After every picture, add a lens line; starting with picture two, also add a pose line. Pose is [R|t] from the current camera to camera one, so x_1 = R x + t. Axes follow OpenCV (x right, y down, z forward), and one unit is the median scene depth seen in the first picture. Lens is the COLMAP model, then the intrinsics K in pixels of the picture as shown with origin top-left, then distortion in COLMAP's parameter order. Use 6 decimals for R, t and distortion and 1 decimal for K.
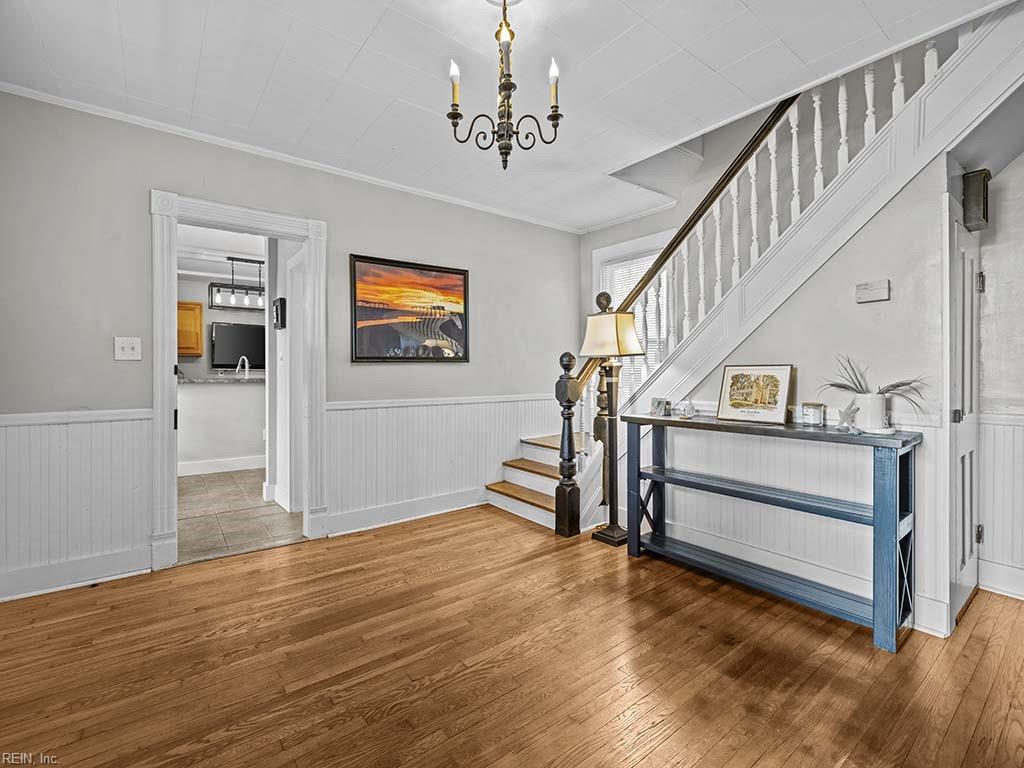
lens RADIAL K [[463.7, 0, 511.7], [0, 463.7, 371.5], [0, 0, 1]] dist [0.003897, 0.000389]
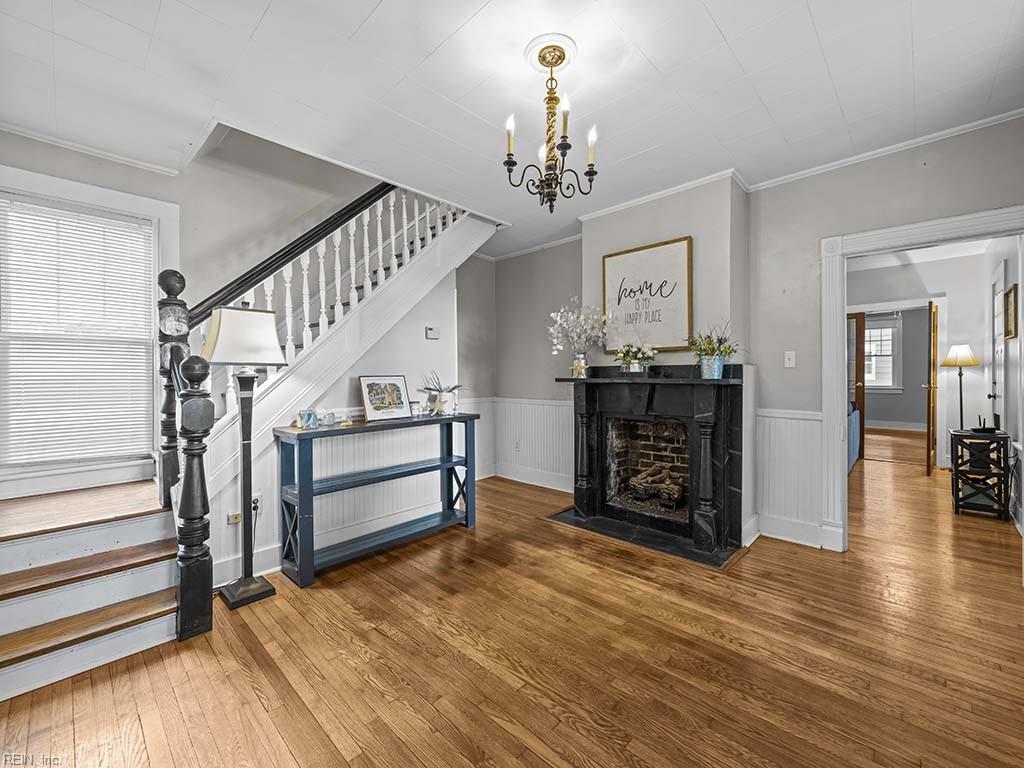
lens RADIAL K [[427.6, 0, 504.7], [0, 427.6, 374.3], [0, 0, 1]] dist [-0.000162, 0.000740]
pose [[-0.138241, 0.001763, 0.990397, -0.729589], [0.008092, 0.999967, -0.000651, -0.015297], [-0.990366, 0.007924, -0.138250, 0.858369]]
